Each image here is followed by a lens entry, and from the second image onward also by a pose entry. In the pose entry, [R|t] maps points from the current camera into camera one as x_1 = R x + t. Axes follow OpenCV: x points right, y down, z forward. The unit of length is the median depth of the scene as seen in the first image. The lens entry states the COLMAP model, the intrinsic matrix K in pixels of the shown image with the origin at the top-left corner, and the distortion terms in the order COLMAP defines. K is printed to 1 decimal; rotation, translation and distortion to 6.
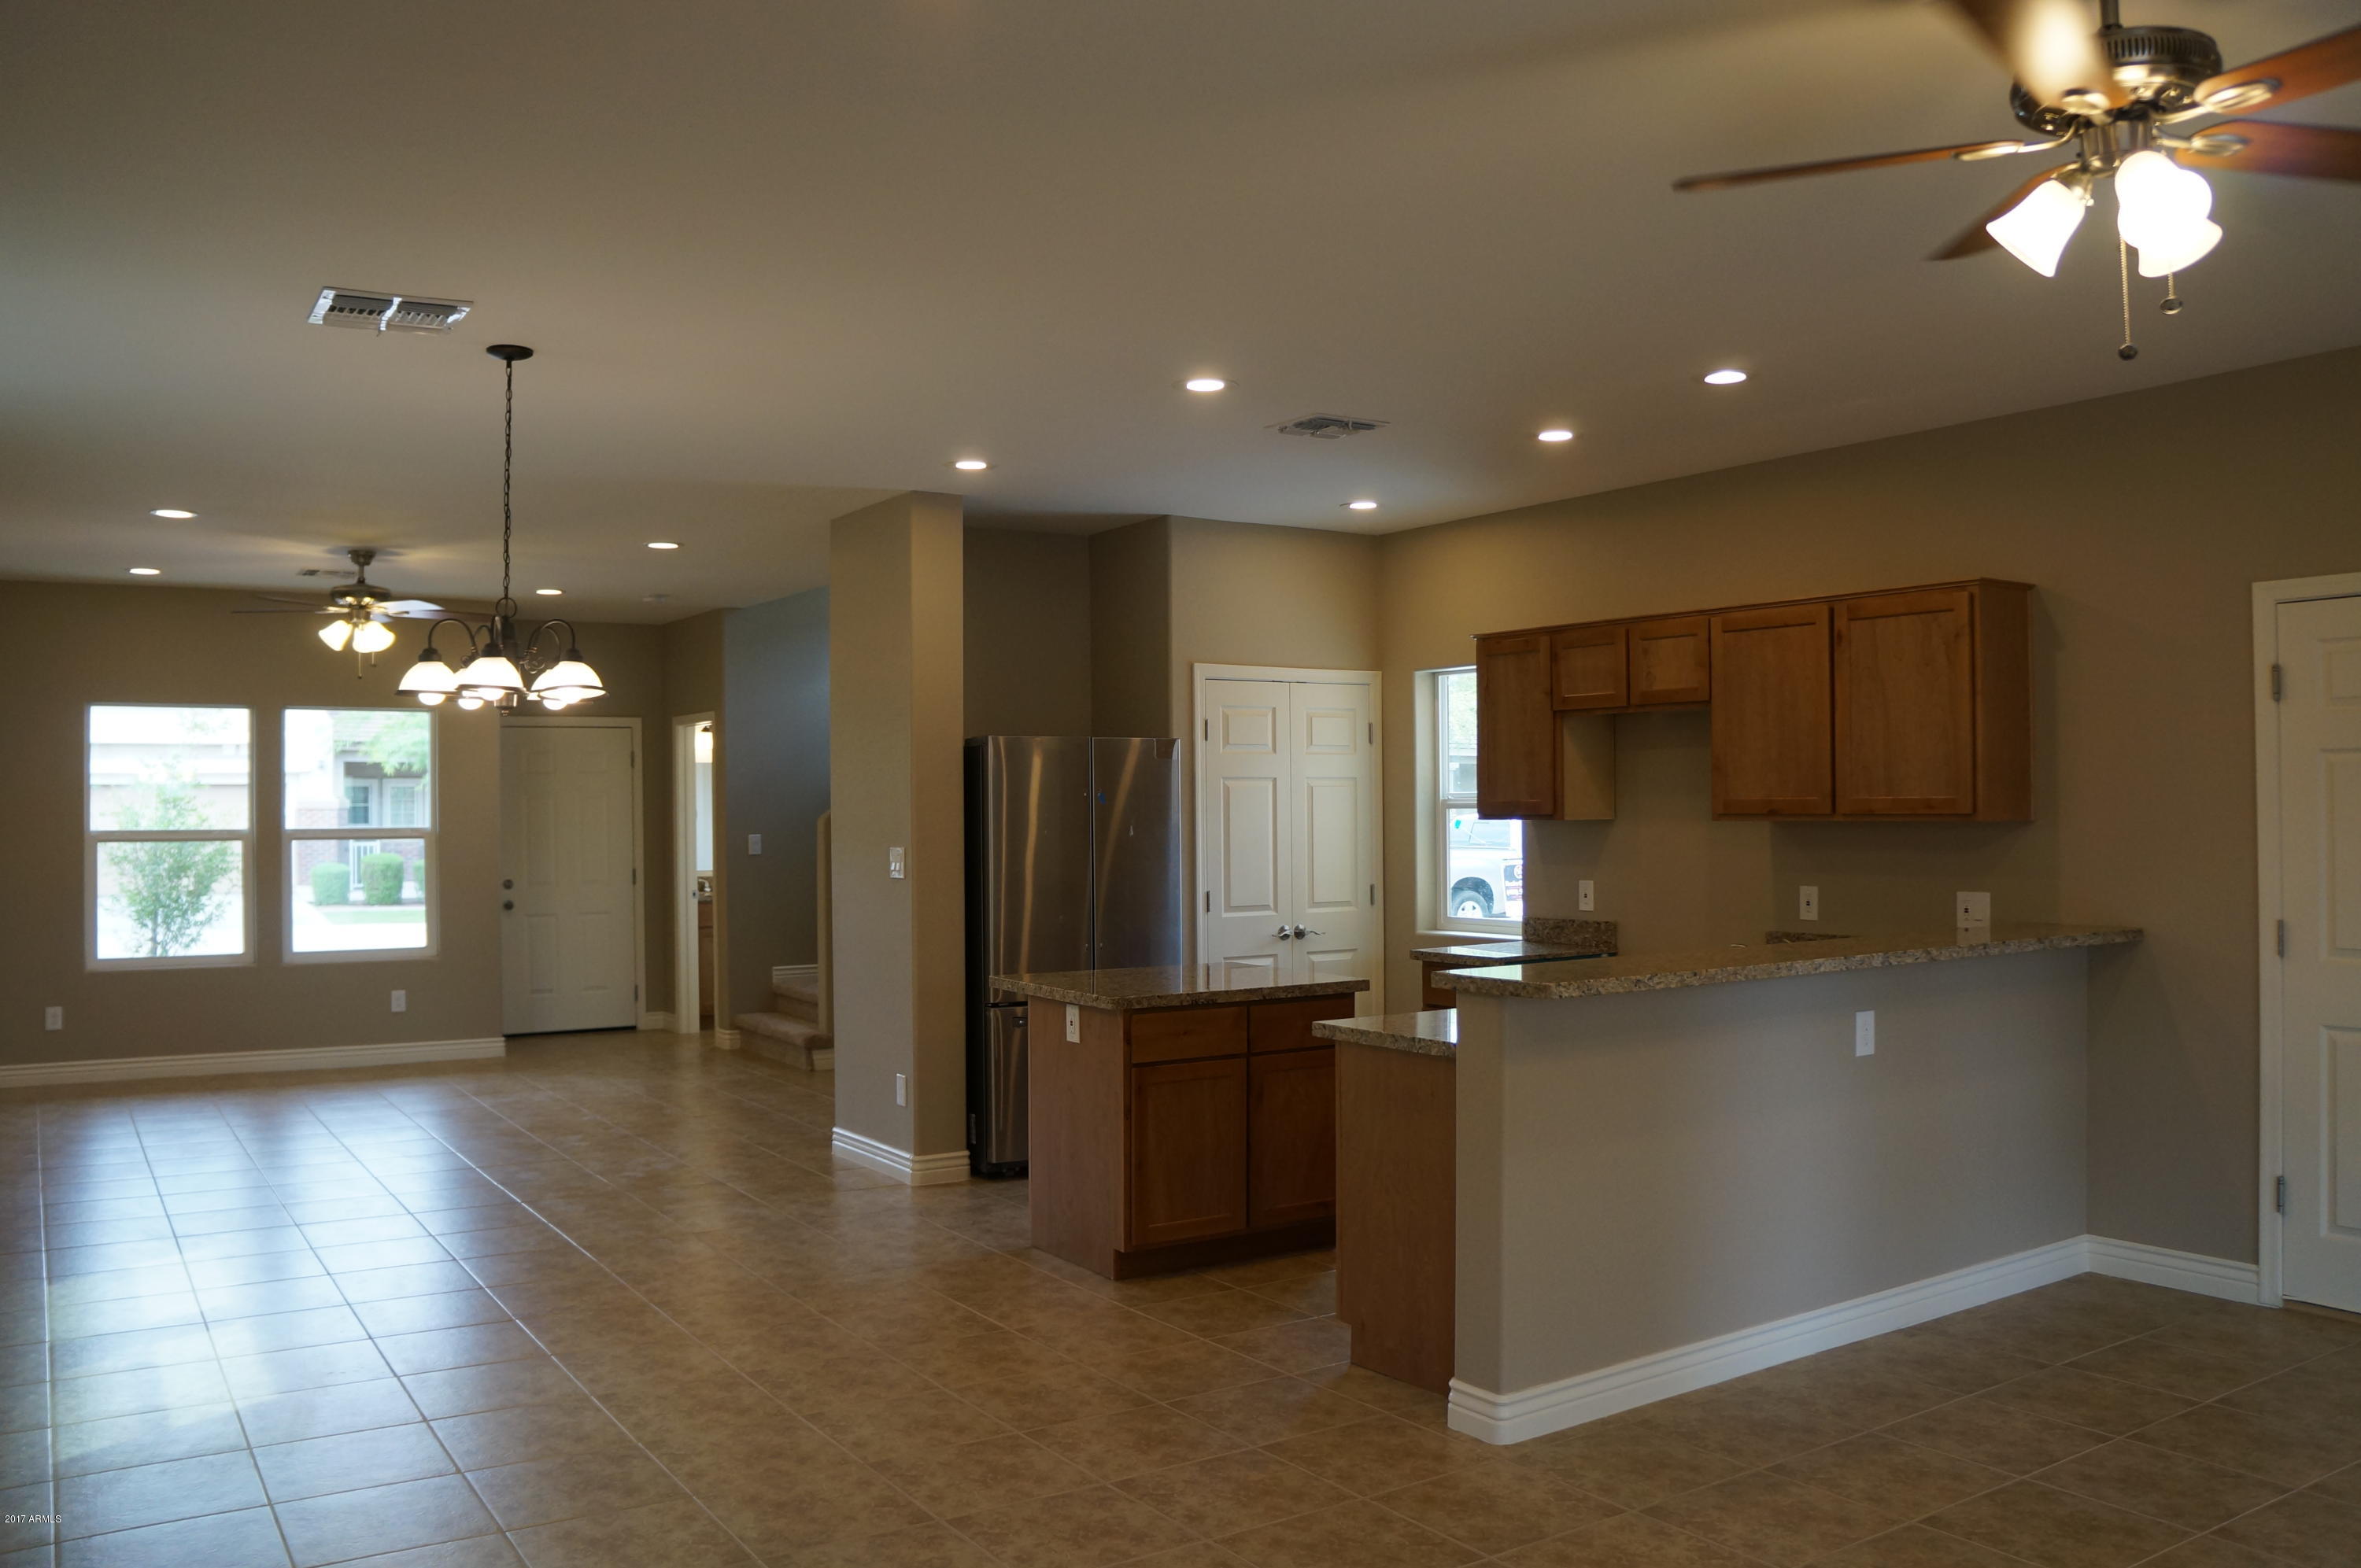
lens RADIAL K [[1857.3, 0, 1187.4], [0, 1857.3, 799.4], [0, 0, 1]] dist [-0.171181, 0.114055]
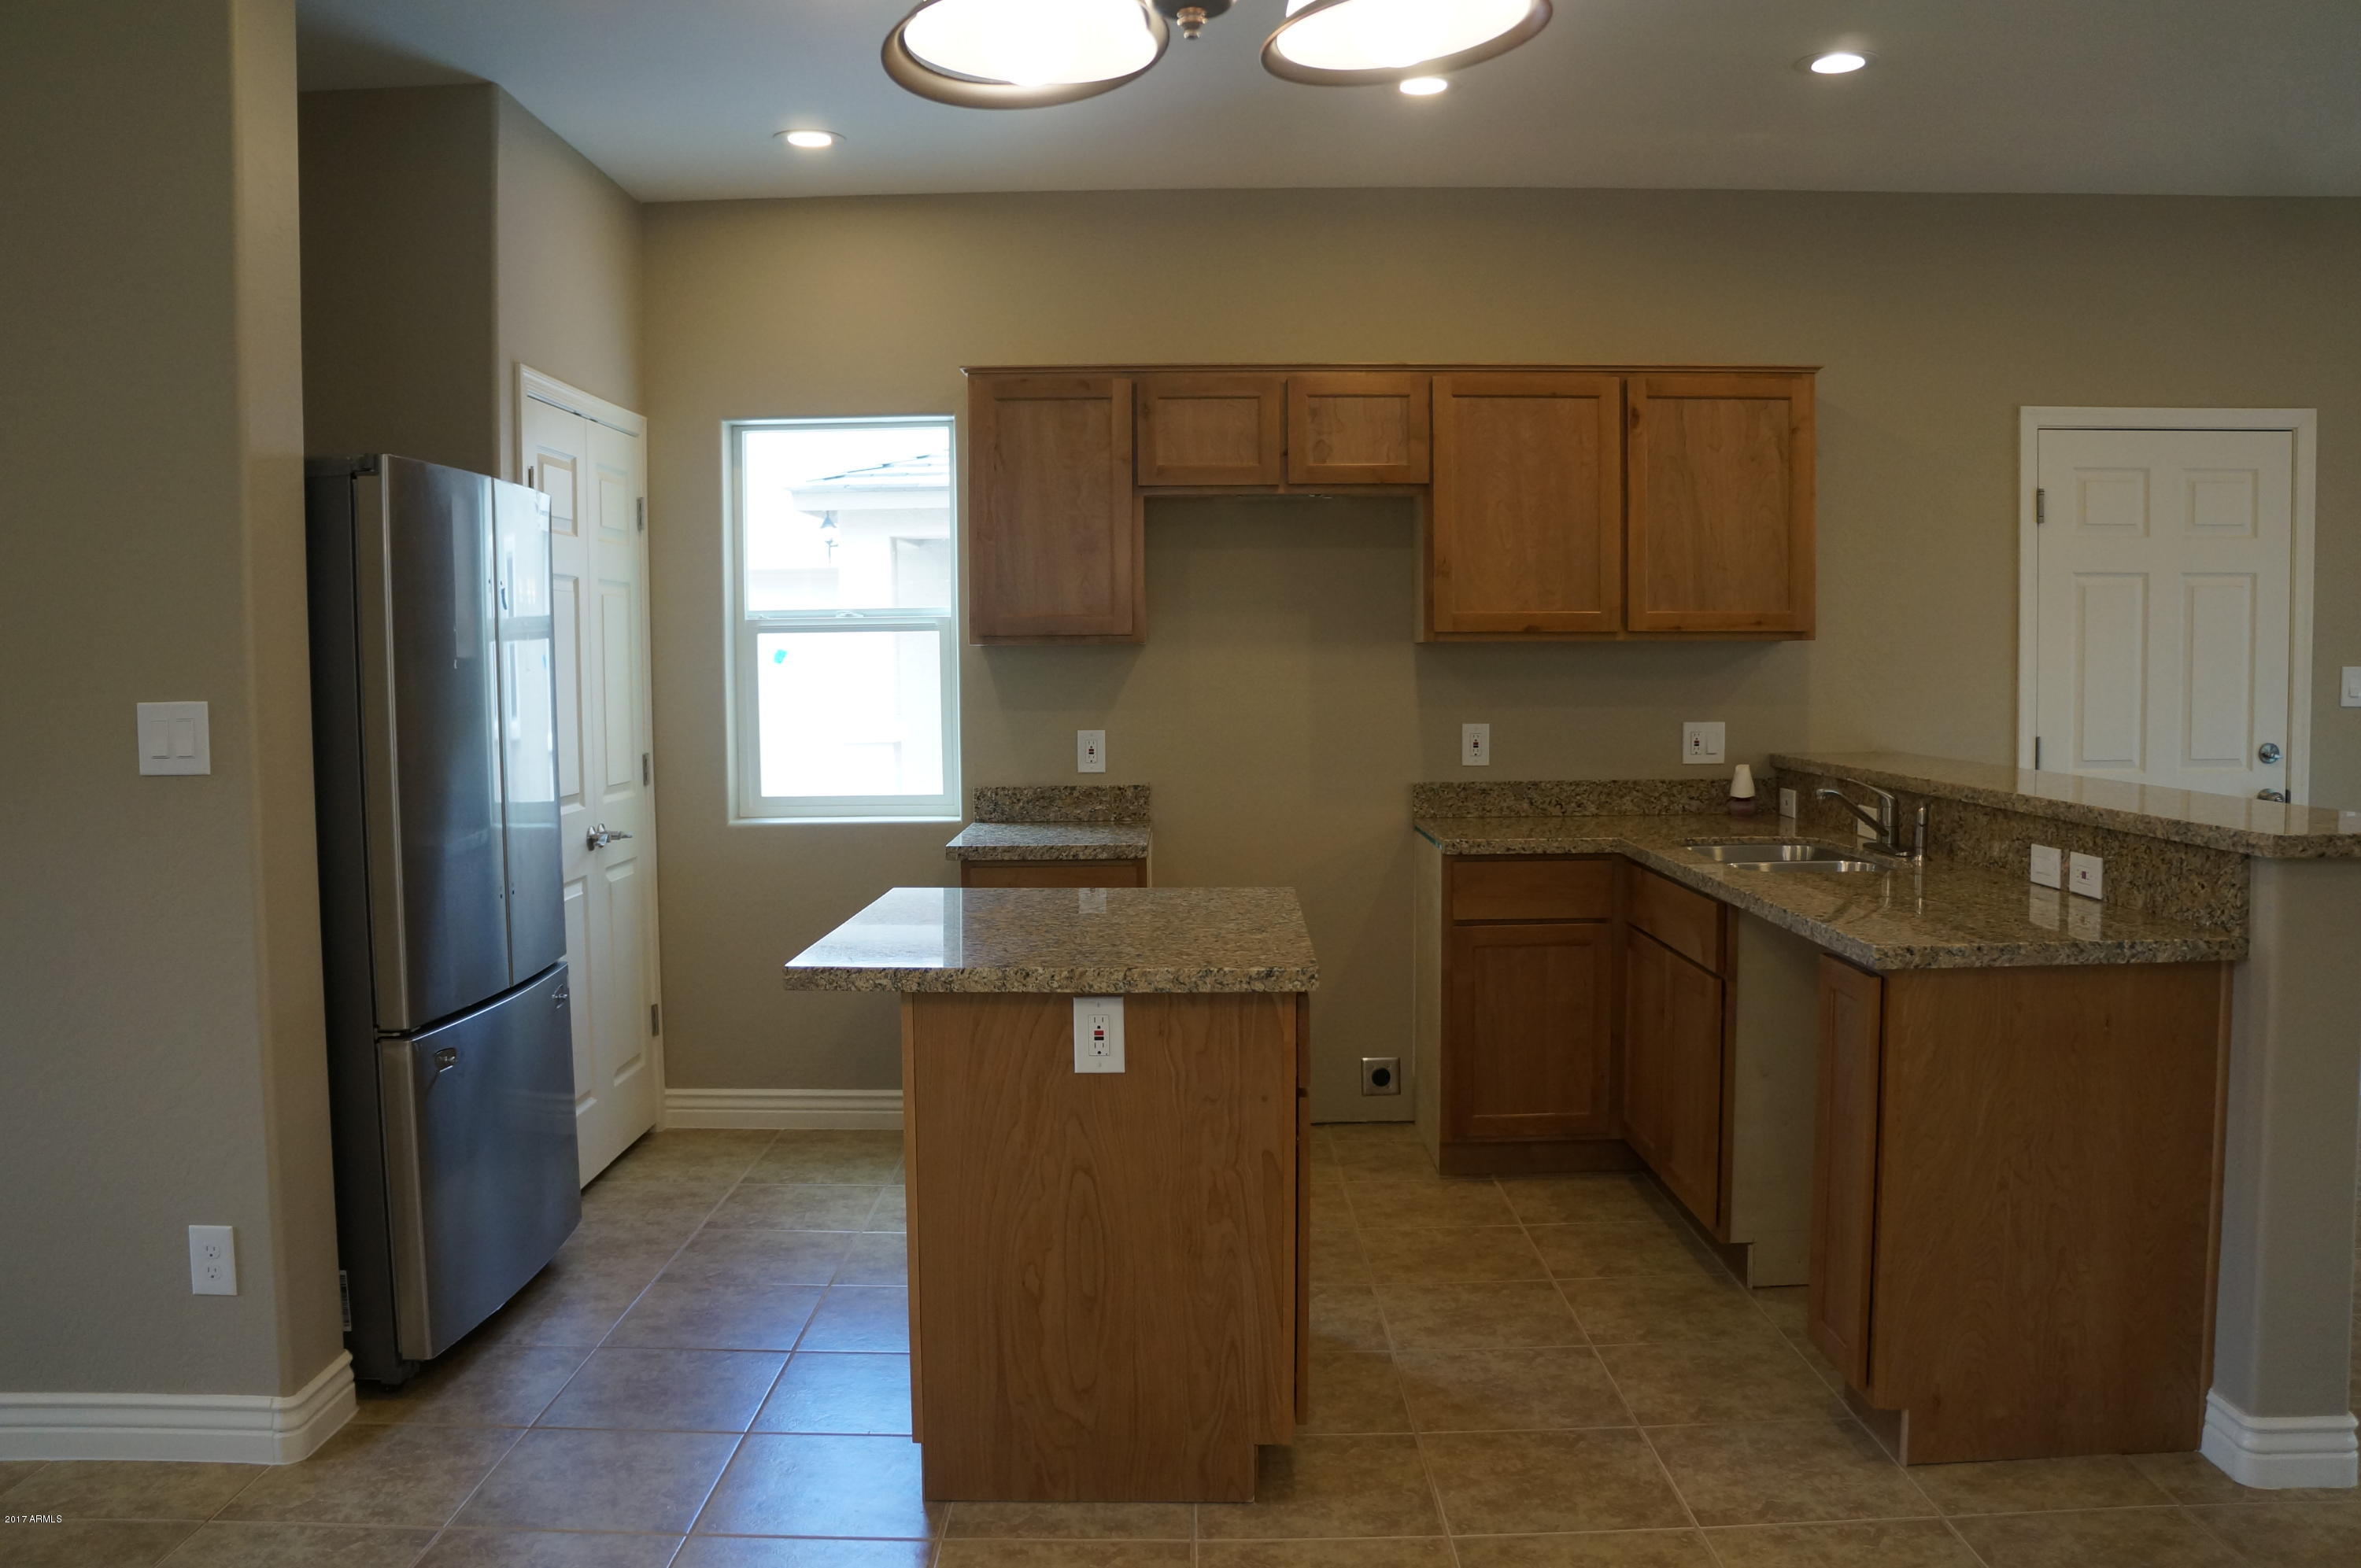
lens RADIAL K [[1857.3, 0, 1184.8], [0, 1857.3, 769.0], [0, 0, 1]] dist [-0.171181, 0.114055]
pose [[0.549452, -0.047968, 0.834147, -0.332814], [0.001930, 0.998421, 0.056143, 0.016910], [-0.835523, -0.029238, 0.548677, 0.522558]]
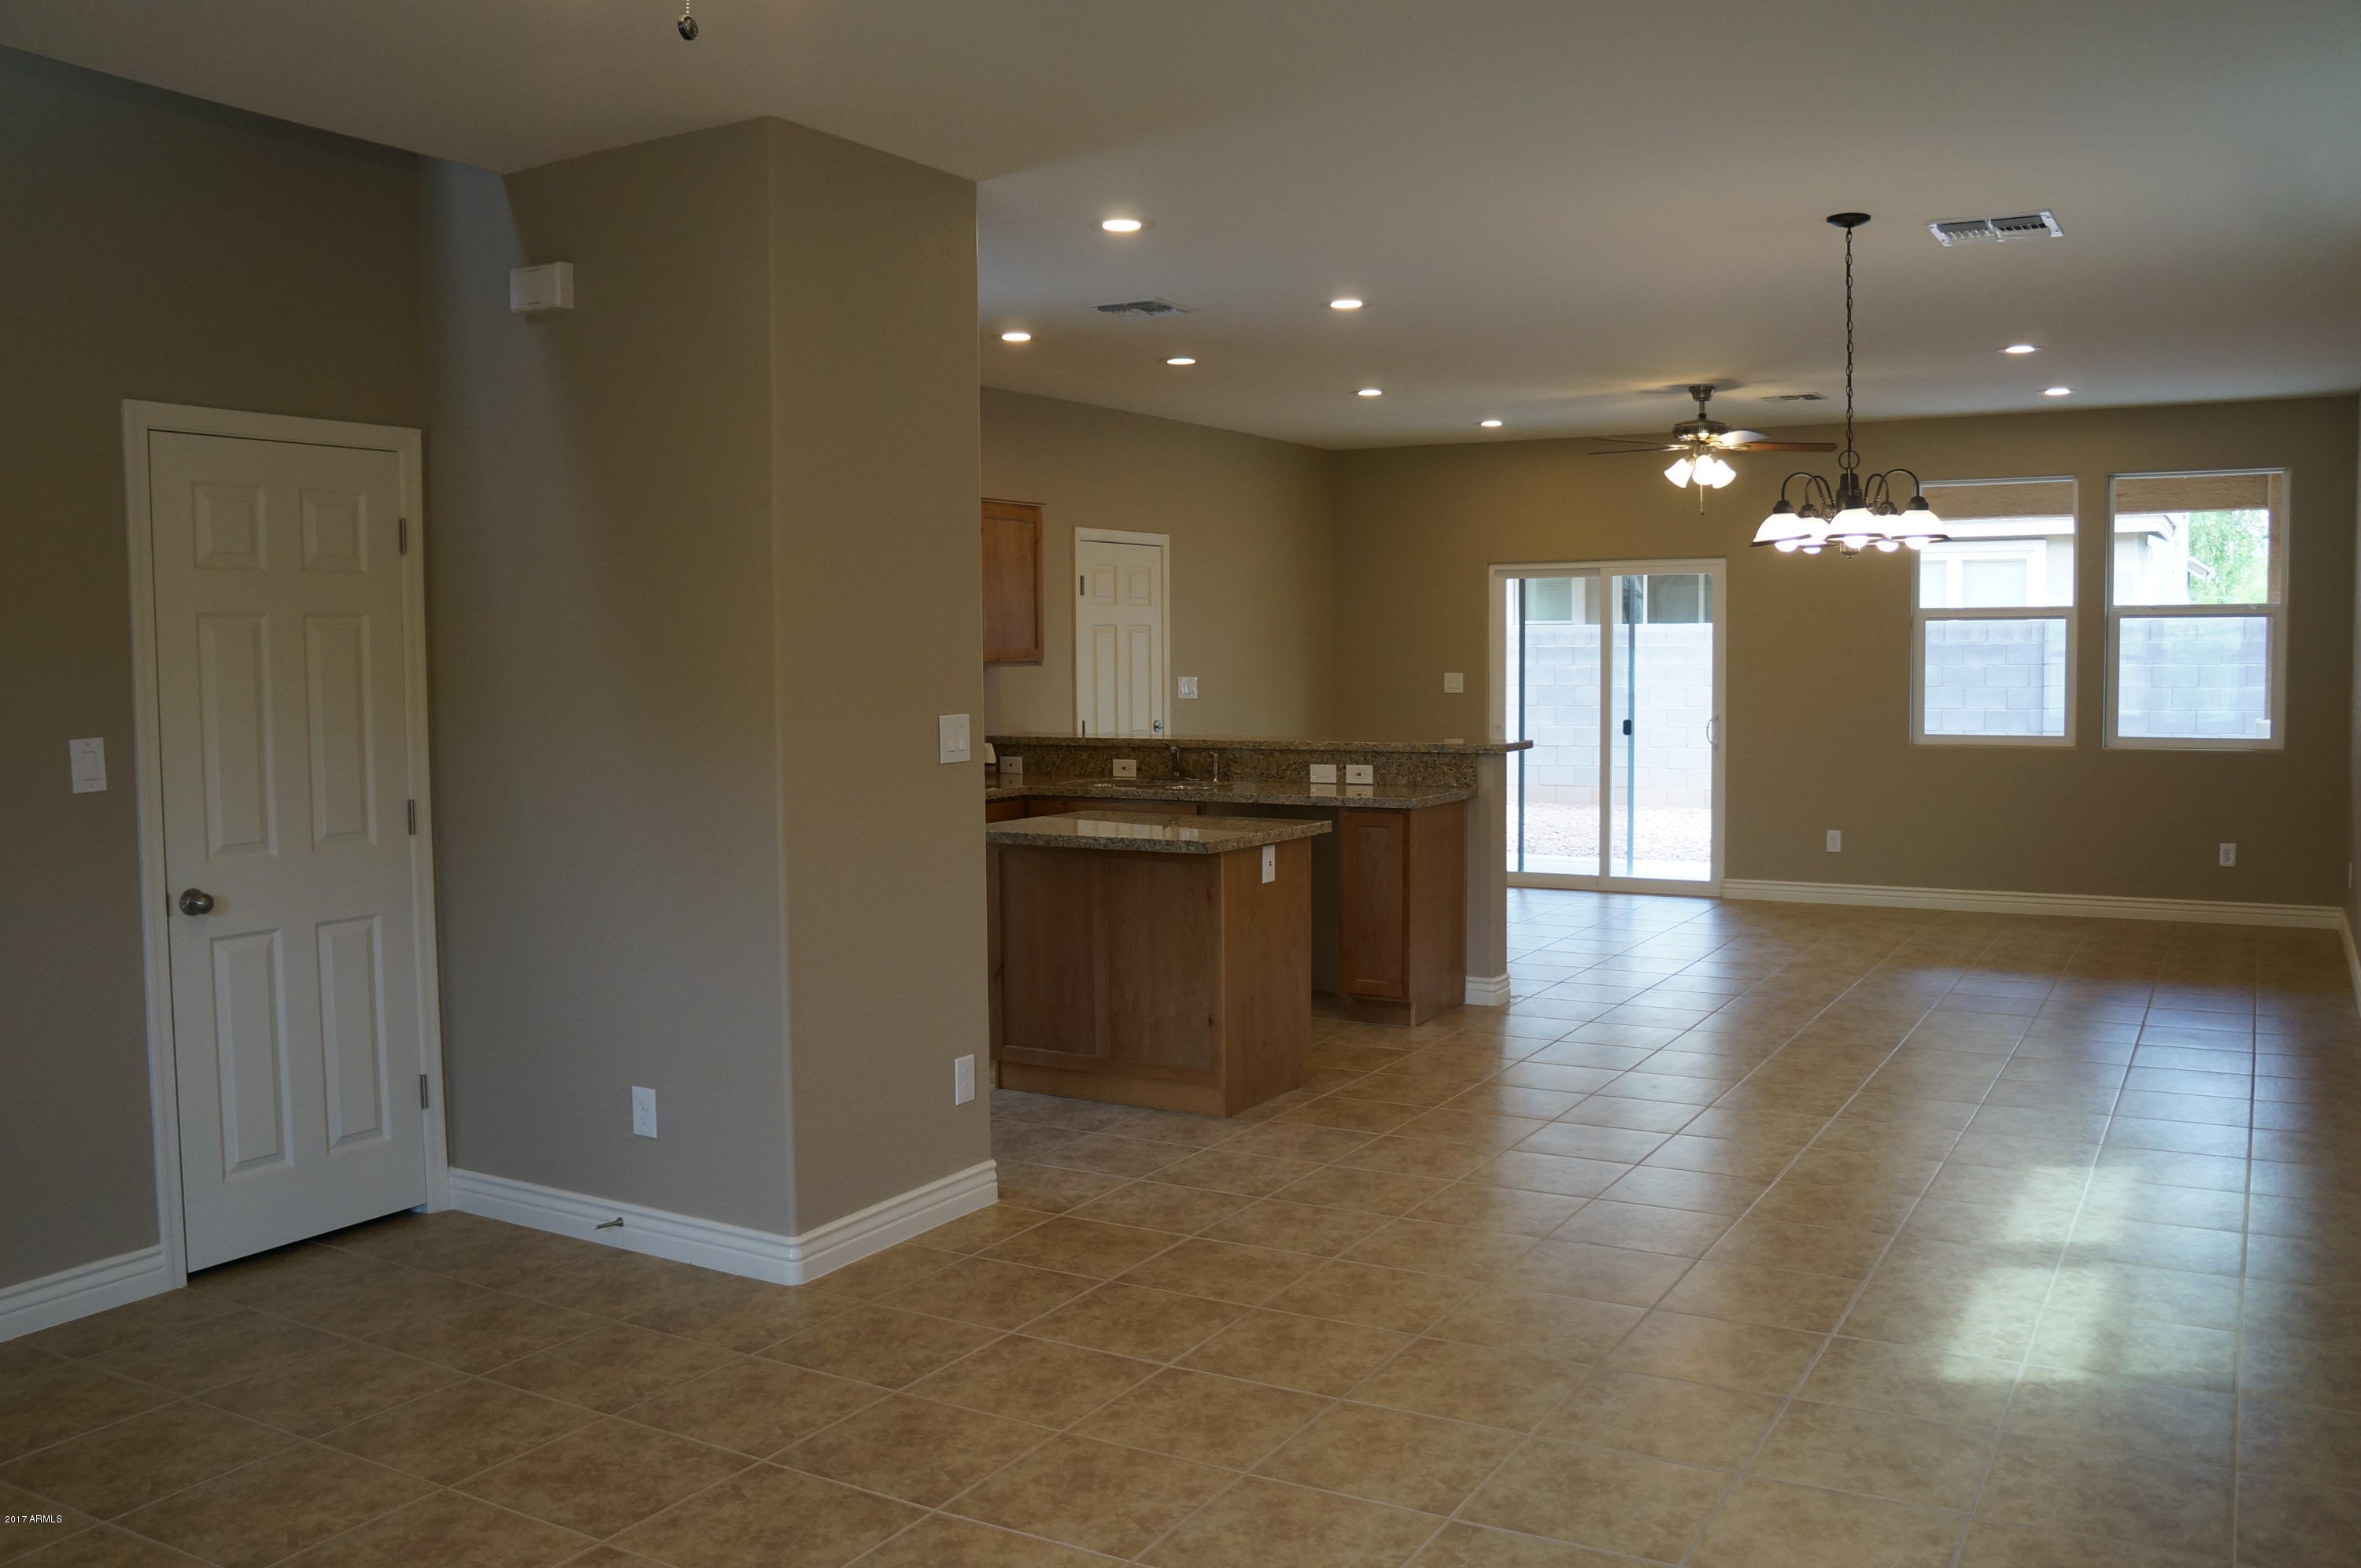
lens RADIAL K [[1947.7, 0, 1187.3], [0, 1947.7, 784.9], [0, 0, 1]] dist [-0.153500, 0.116851]
pose [[-0.451754, -0.049937, 0.890744, -0.723428], [0.011375, 0.998029, 0.061721, 0.008491], [-0.892070, 0.038015, -0.450295, 1.110406]]
